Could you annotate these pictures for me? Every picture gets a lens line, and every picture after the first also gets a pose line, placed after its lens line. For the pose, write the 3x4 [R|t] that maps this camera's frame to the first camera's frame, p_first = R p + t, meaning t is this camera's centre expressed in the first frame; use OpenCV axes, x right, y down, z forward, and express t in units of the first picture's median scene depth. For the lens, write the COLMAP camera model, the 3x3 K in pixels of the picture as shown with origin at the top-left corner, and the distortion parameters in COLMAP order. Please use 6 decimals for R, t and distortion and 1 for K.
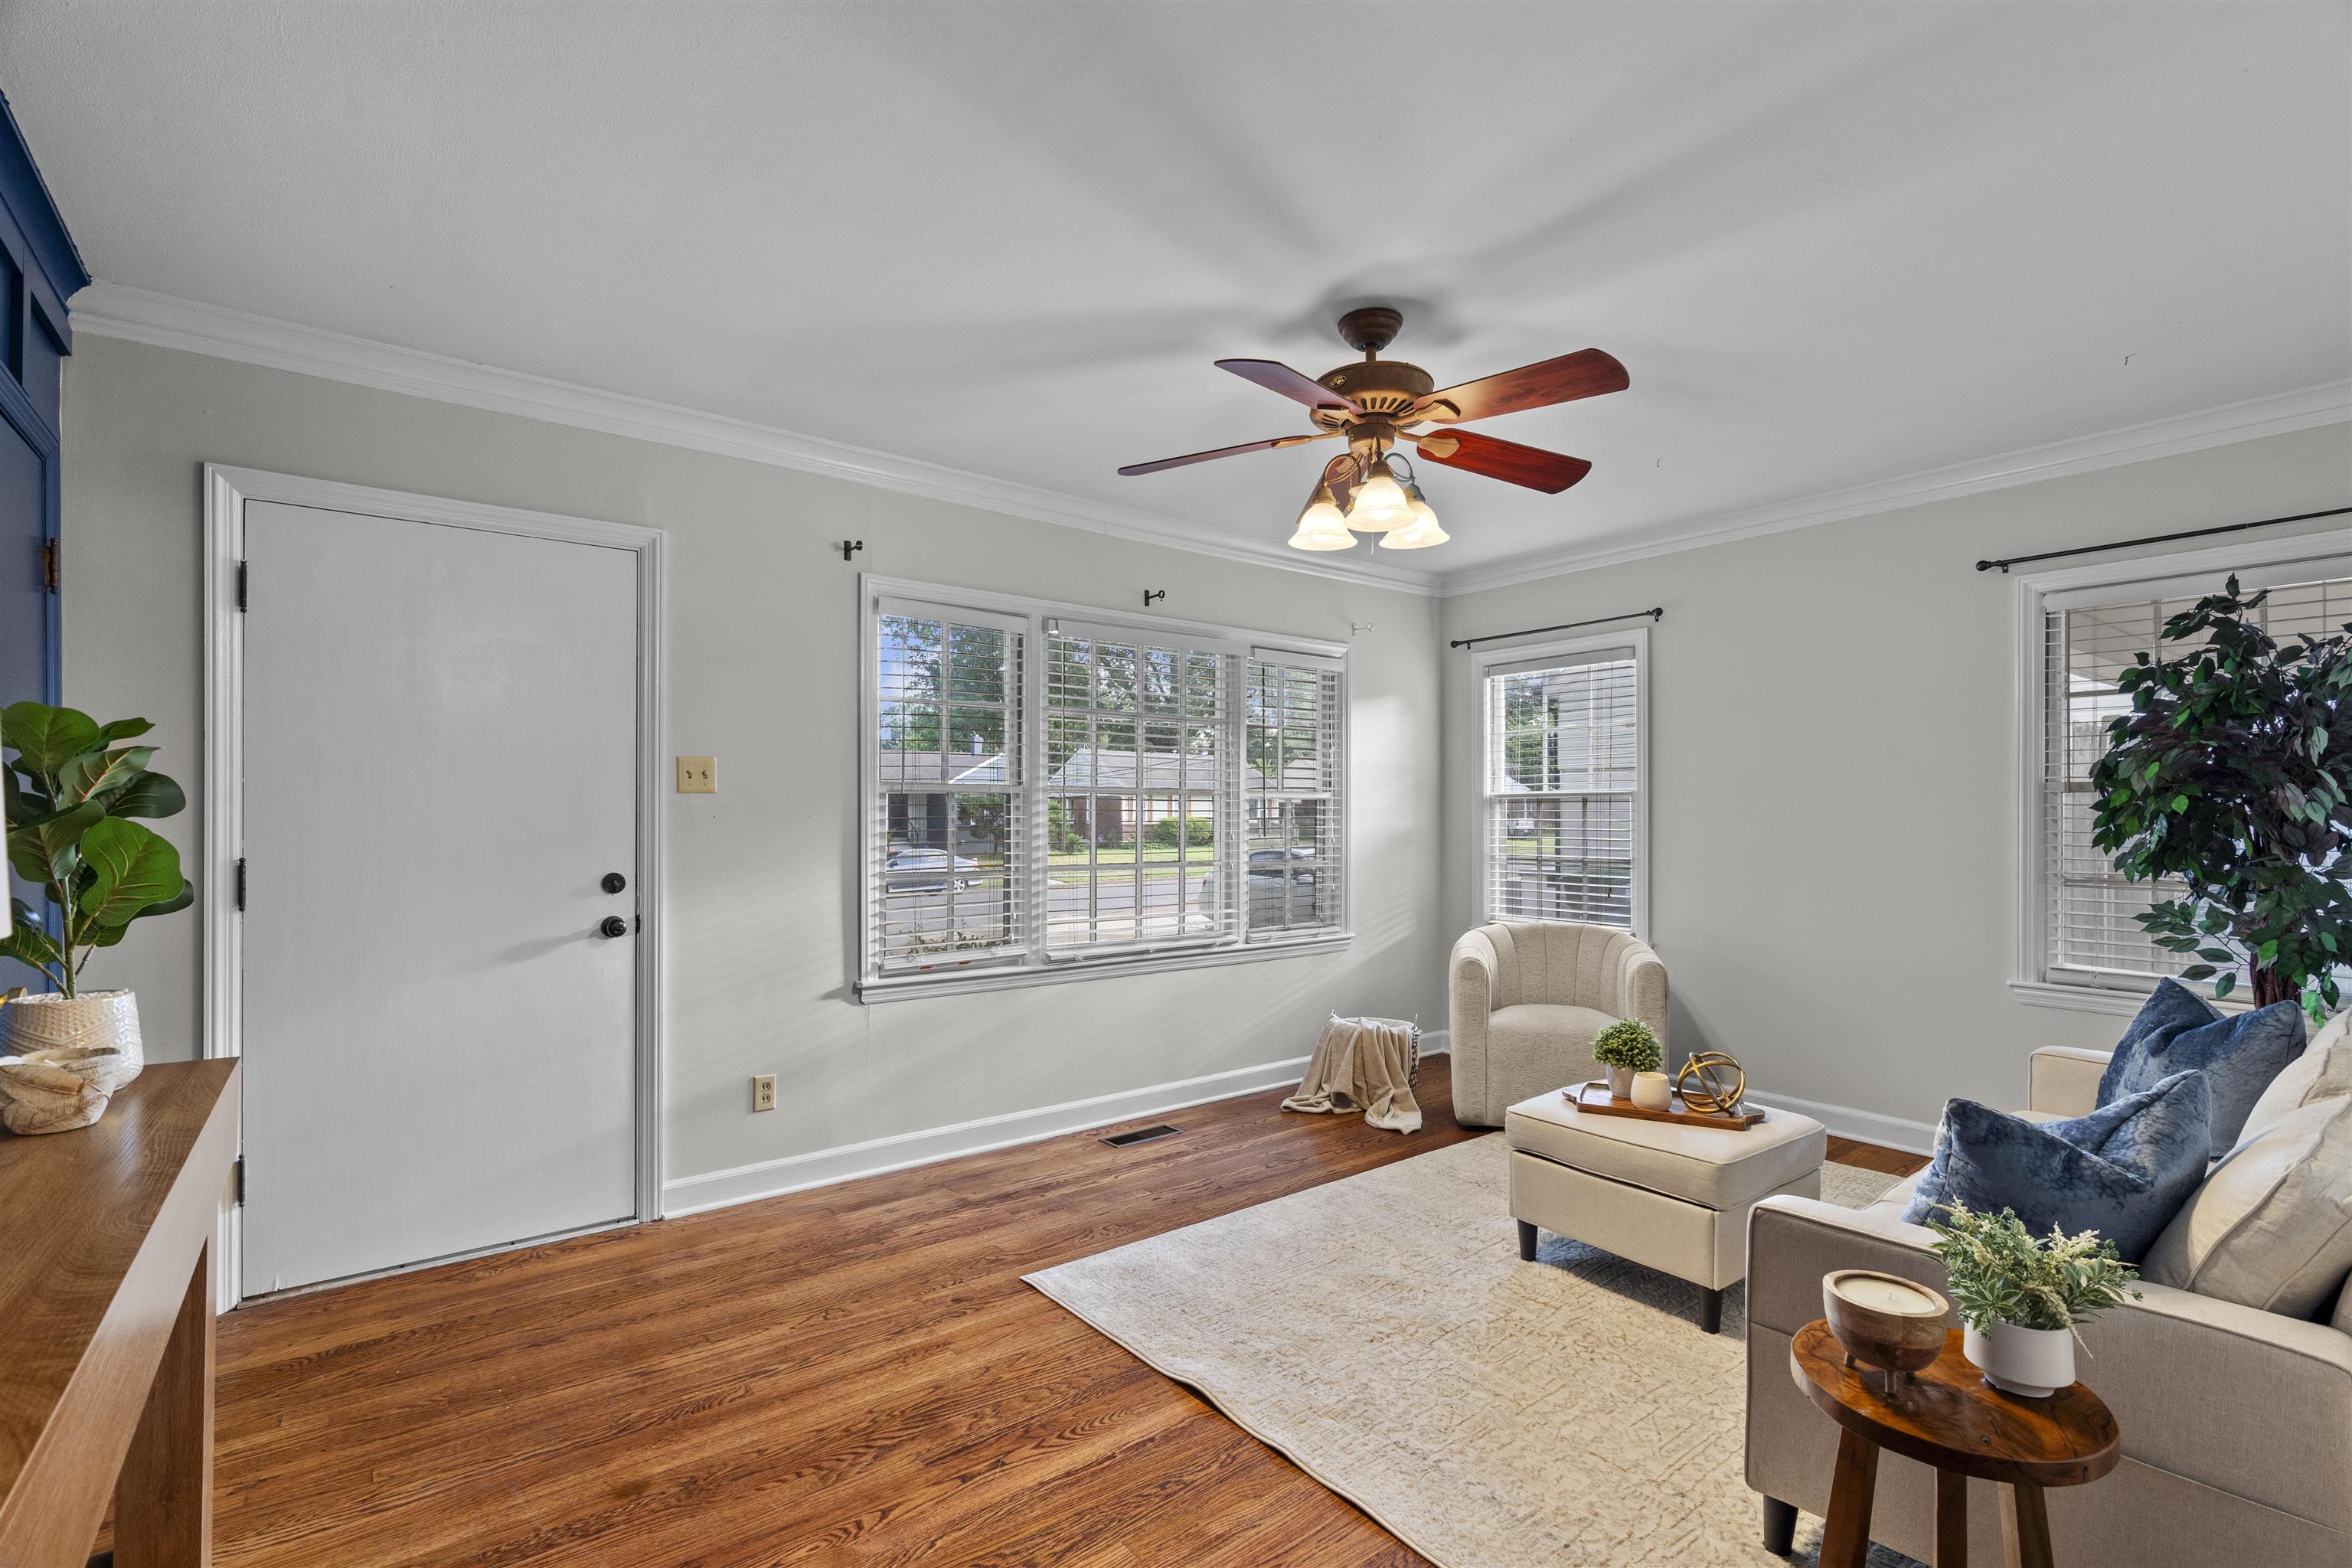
lens RADIAL K [[1066.0, 0, 1170.2], [0, 1066.0, 795.6], [0, 0, 1]] dist [0.000267, 0.000506]
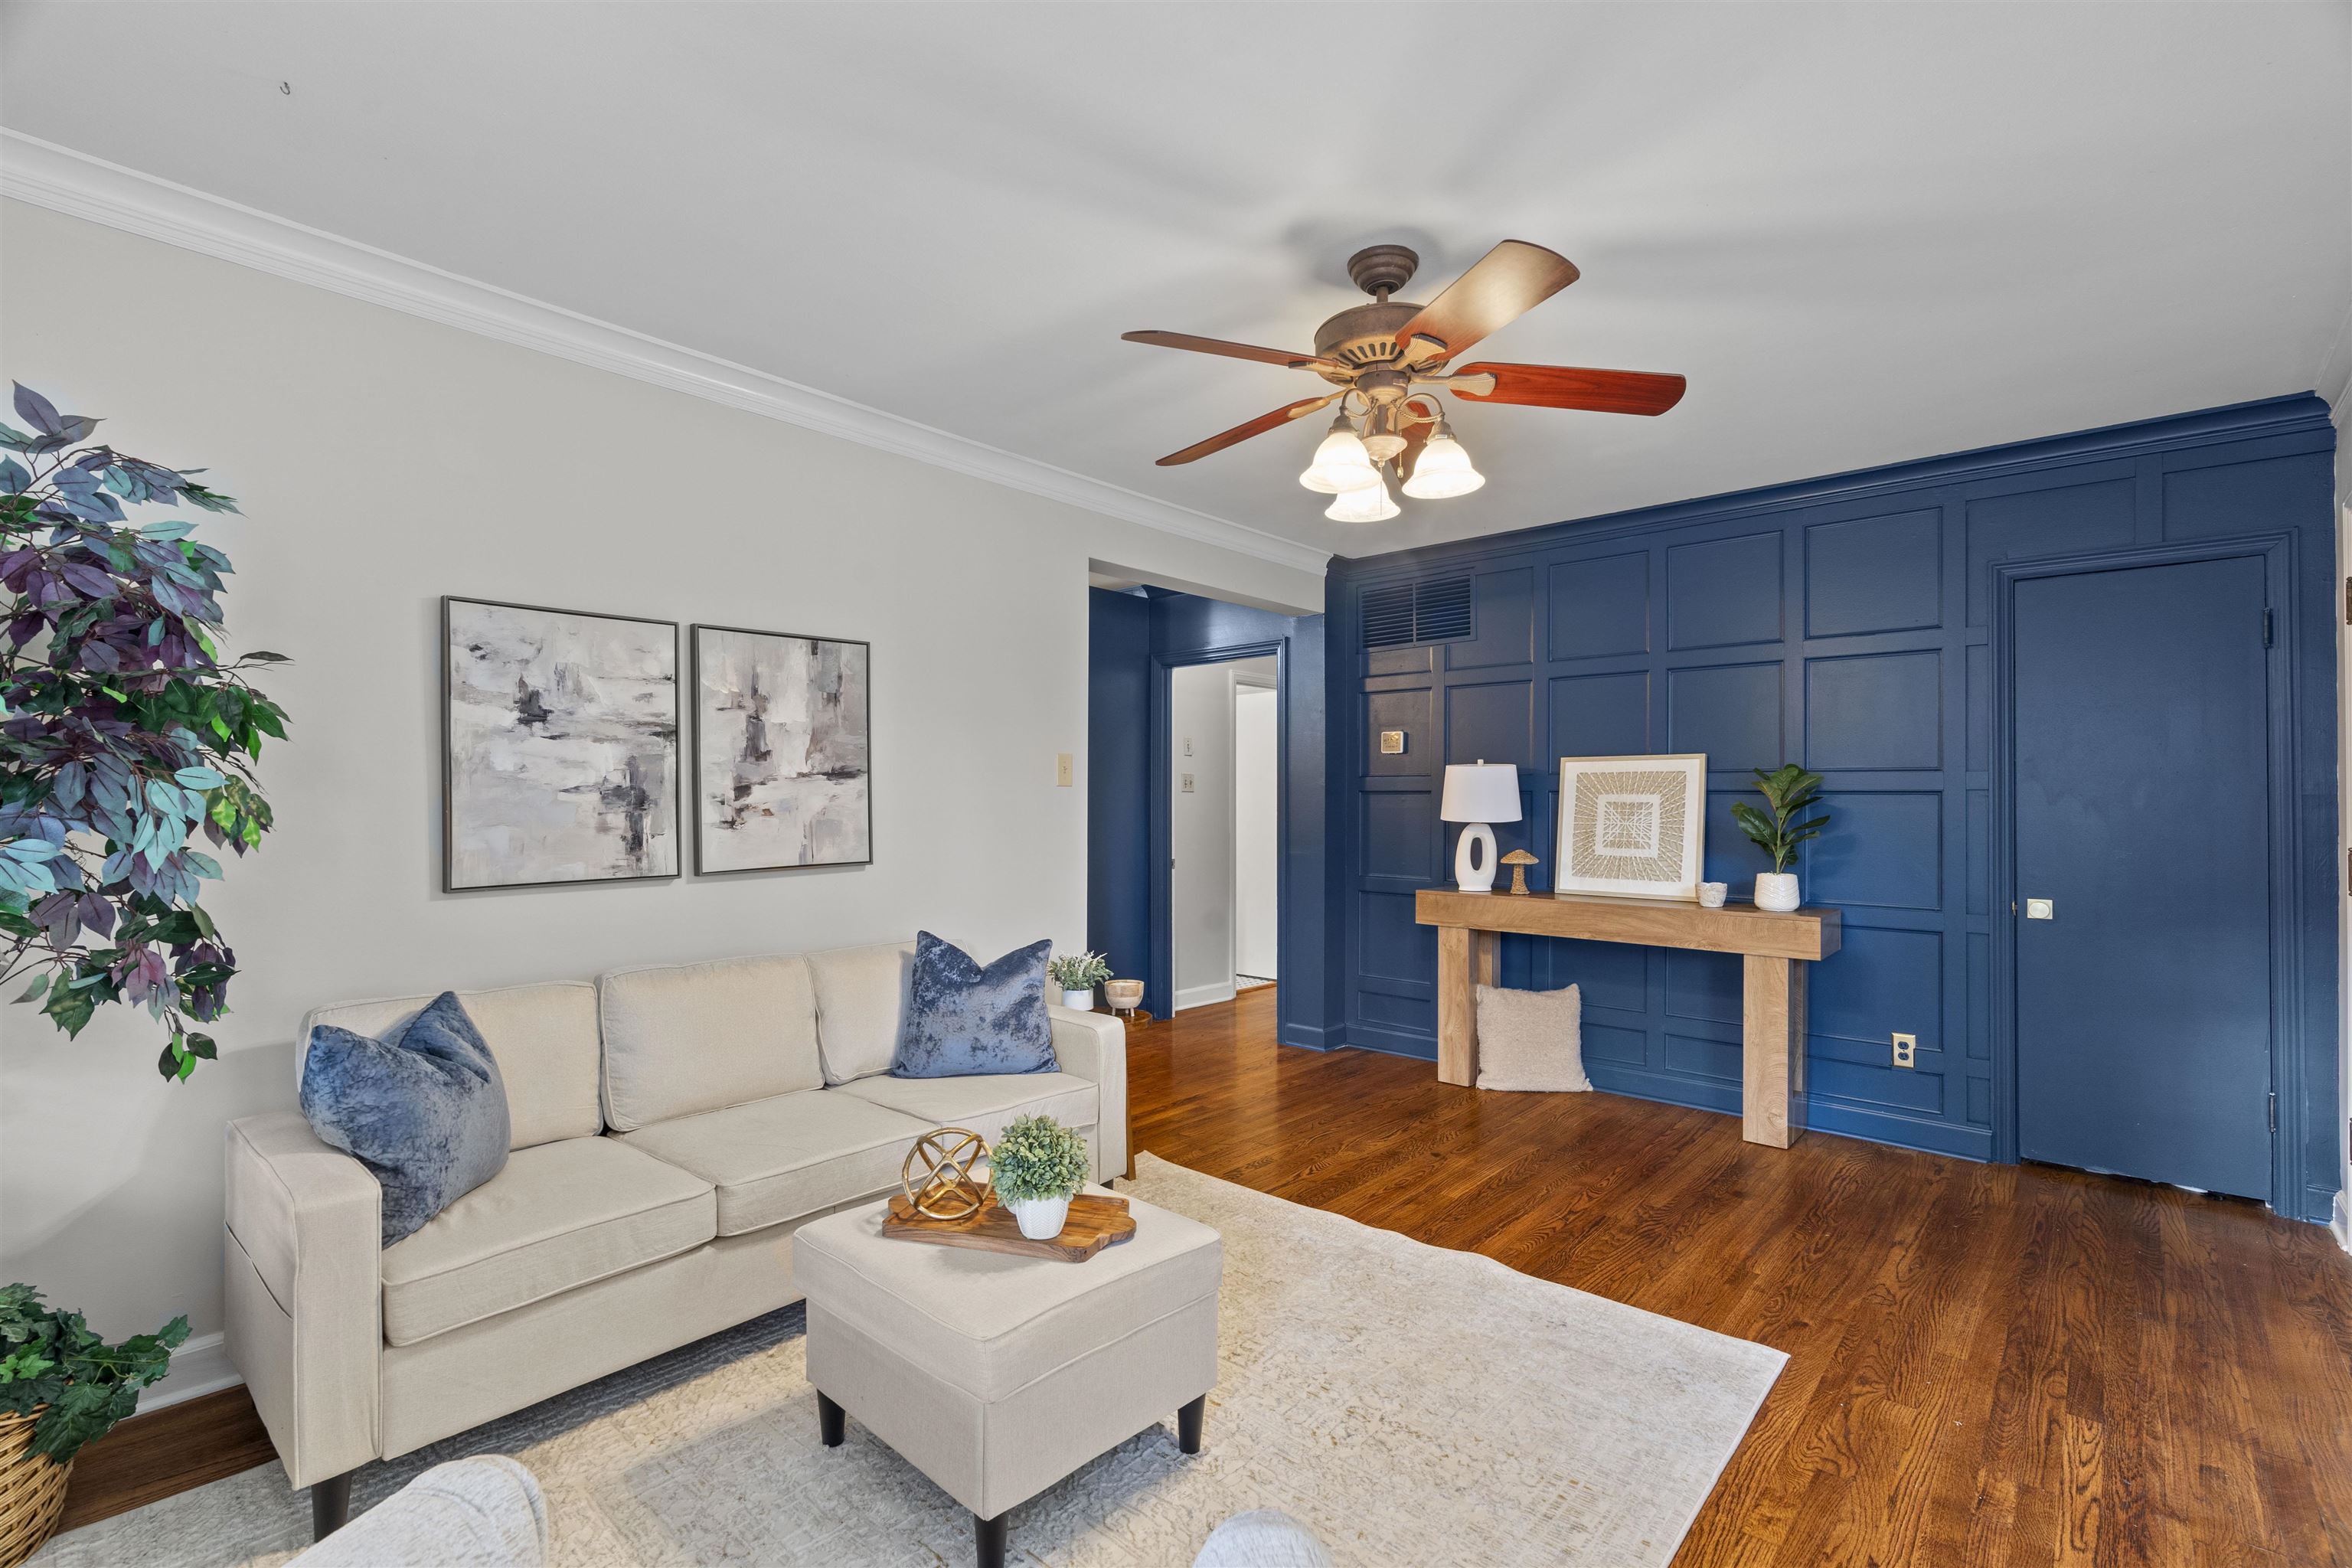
lens RADIAL K [[1066.0, 0, 1176.1], [0, 1066.0, 794.9], [0, 0, 1]] dist [0.000267, 0.000506]
pose [[-0.980680, -0.004352, -0.195570, 0.522713], [-0.000958, 0.999847, -0.017446, 0.021506], [0.195616, -0.016921, -0.980535, 1.797837]]
